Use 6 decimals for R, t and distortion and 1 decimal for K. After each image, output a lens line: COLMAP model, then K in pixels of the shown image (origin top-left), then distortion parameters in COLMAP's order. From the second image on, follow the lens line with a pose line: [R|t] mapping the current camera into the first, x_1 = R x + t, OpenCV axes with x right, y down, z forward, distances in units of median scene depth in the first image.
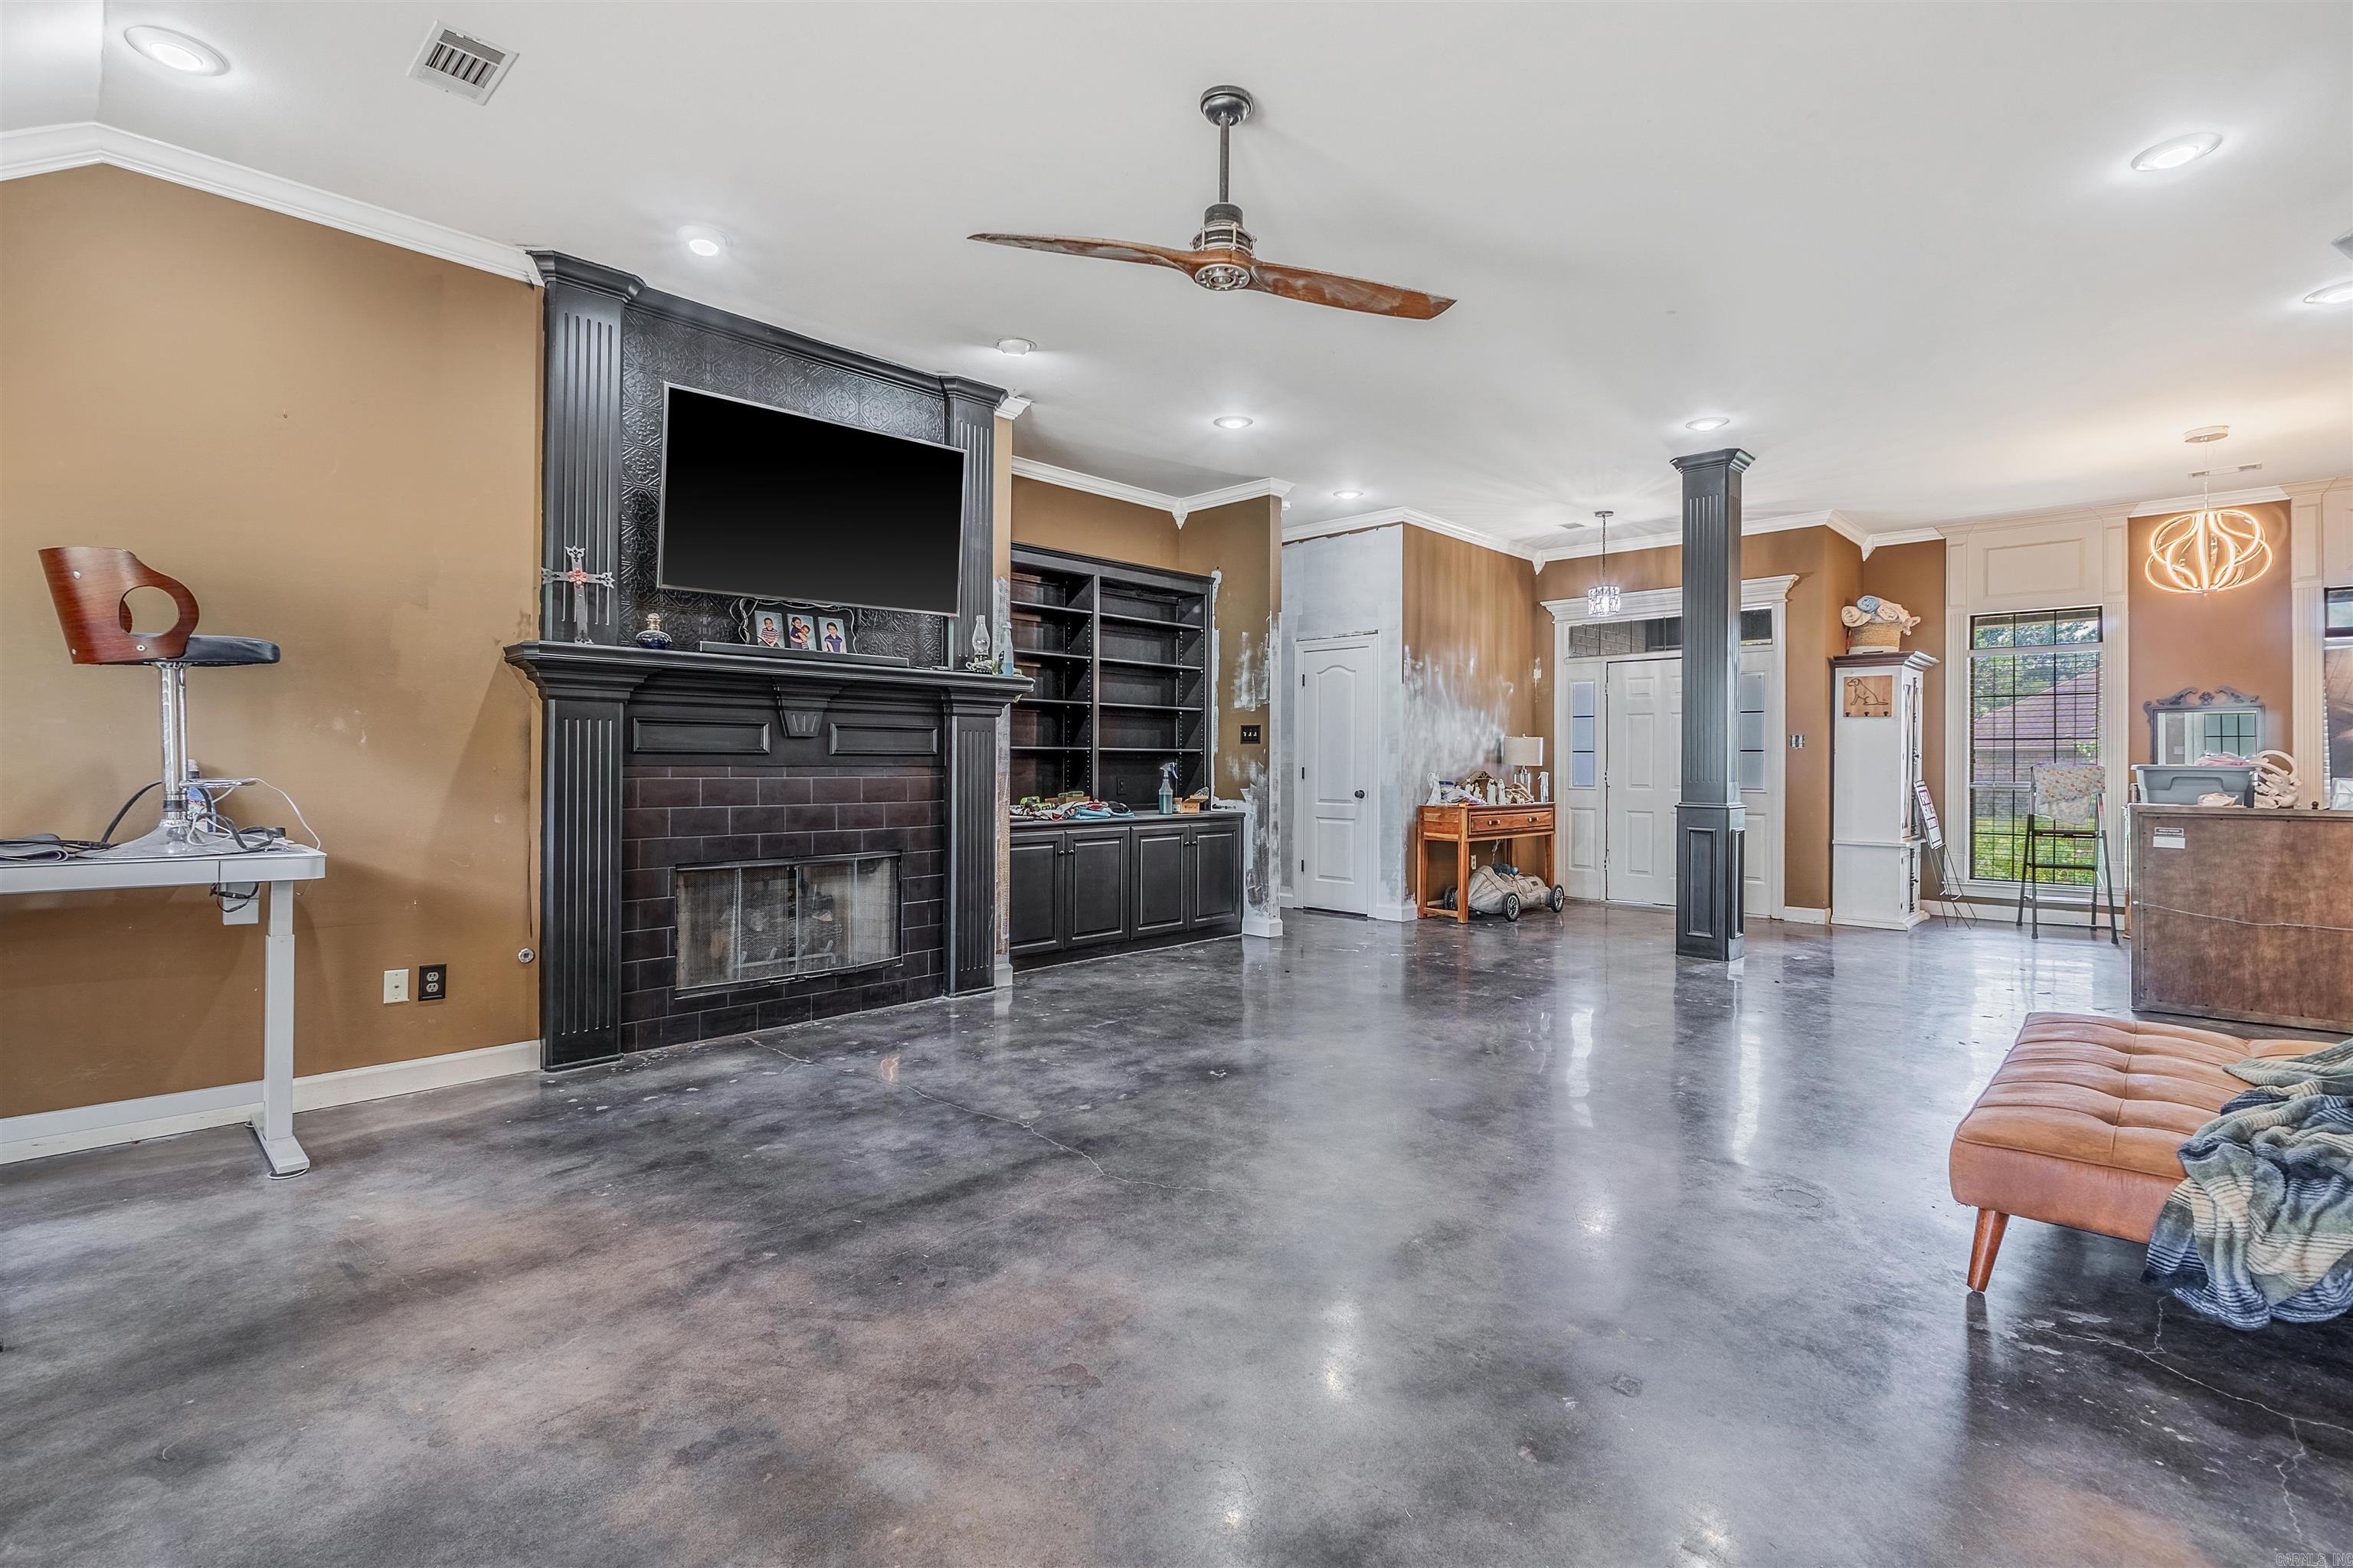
lens RADIAL K [[1058.5, 0, 1163.8], [0, 1058.5, 774.4], [0, 0, 1]] dist [-0.002858, -0.000364]
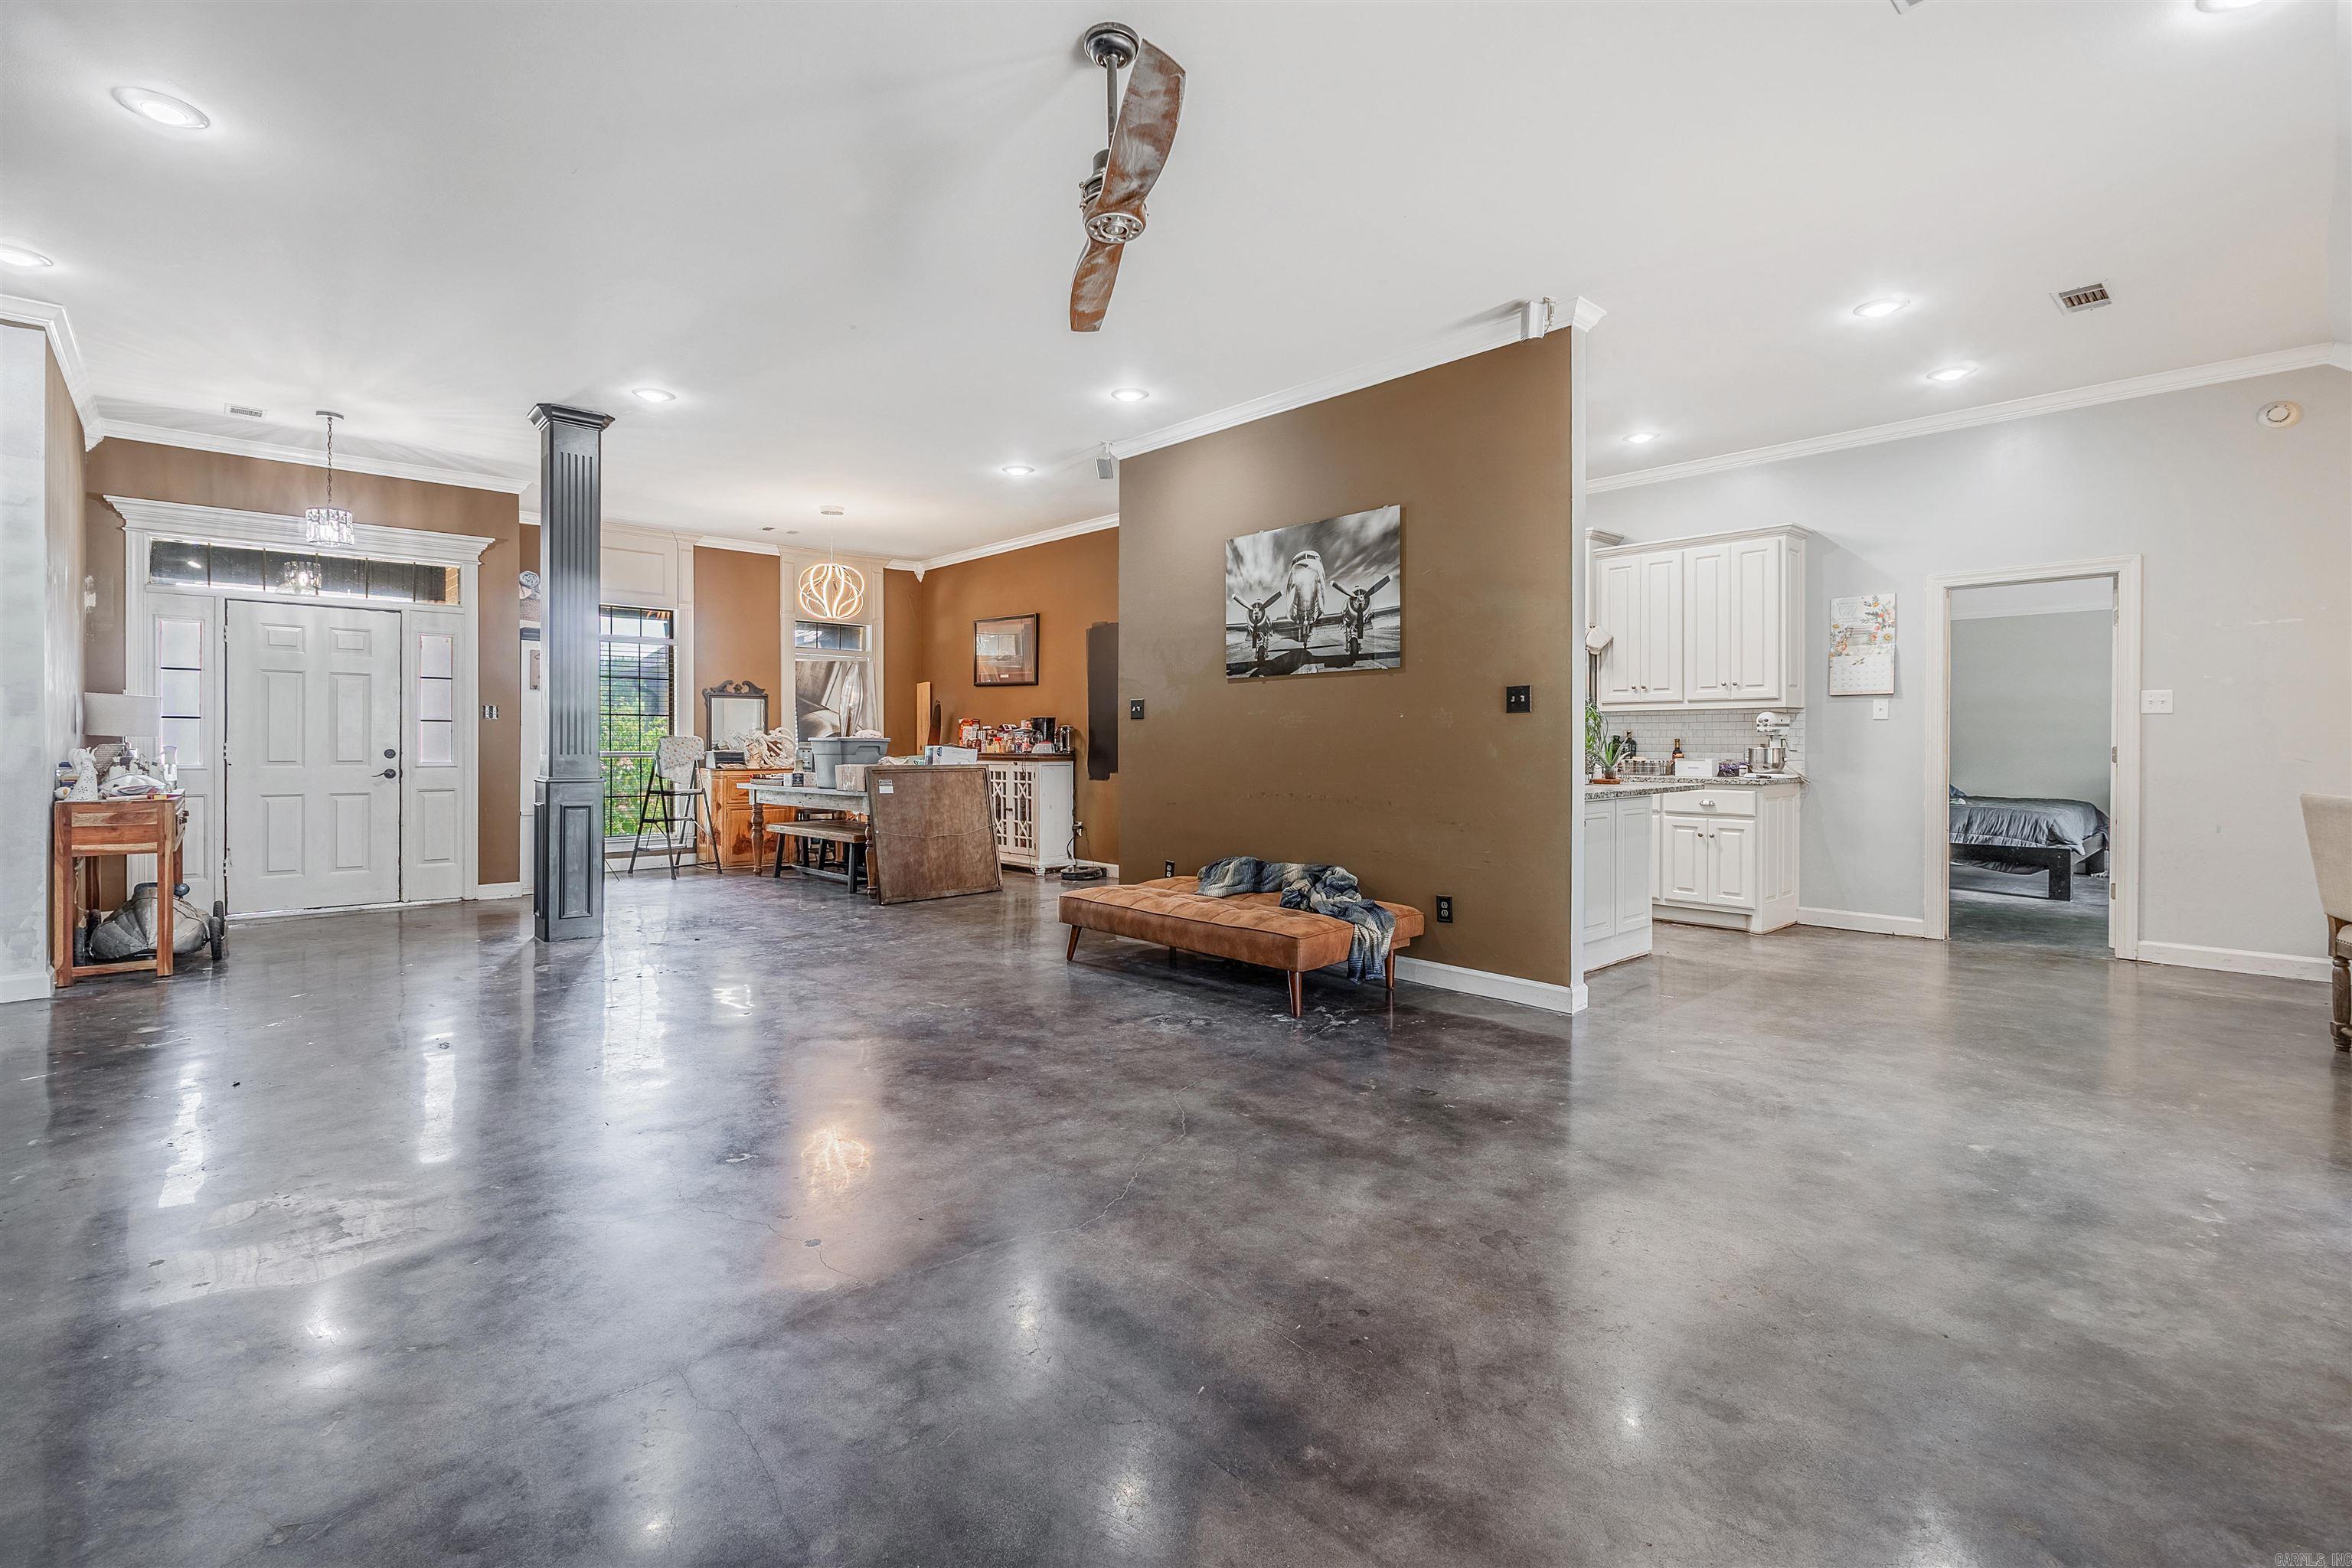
lens RADIAL K [[1058.0, 0, 1168.3], [0, 1058.0, 773.9], [0, 0, 1]] dist [-0.002858, -0.000364]
pose [[0.051686, -0.034111, 0.998081, -0.820101], [0.006377, 0.999407, 0.033827, -0.009685], [-0.998643, 0.004617, 0.051872, 0.823512]]
